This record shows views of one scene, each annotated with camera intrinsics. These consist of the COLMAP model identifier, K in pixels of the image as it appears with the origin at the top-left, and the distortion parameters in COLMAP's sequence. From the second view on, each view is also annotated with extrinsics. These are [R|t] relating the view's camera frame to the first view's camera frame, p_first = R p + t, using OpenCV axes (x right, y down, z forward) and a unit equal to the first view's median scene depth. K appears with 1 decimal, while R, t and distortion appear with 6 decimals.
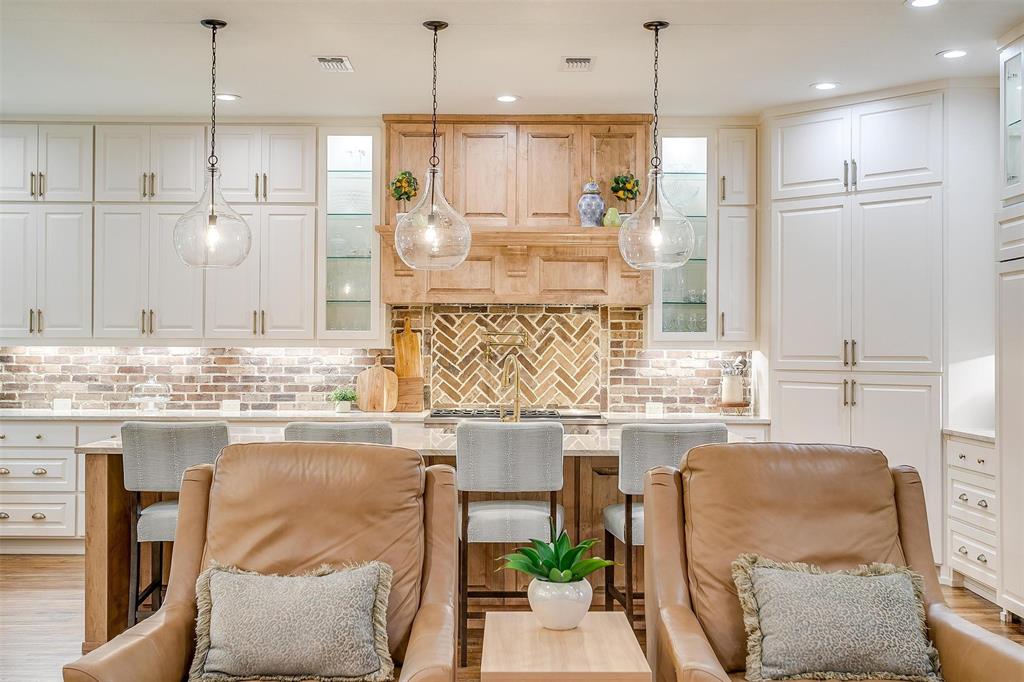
lens RADIAL K [[1166.5, 0, 512.0], [0, 1166.5, 341.0], [0, 0, 1]] dist [0.002411, 0.007785]
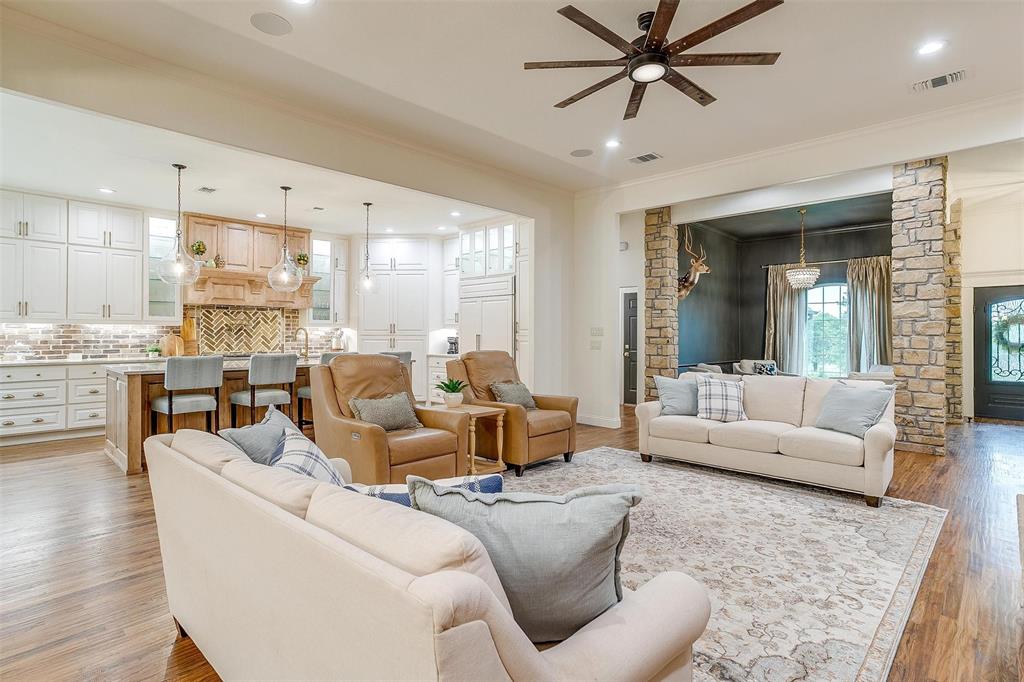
lens RADIAL K [[517.2, 0, 512.4], [0, 517.2, 334.3], [0, 0, 1]] dist [0.001879, 0.000803]
pose [[0.703585, -0.002773, 0.710606, -0.335293], [-0.004007, 0.999961, 0.007870, 0.011819], [-0.710600, -0.008384, 0.703546, -0.049573]]
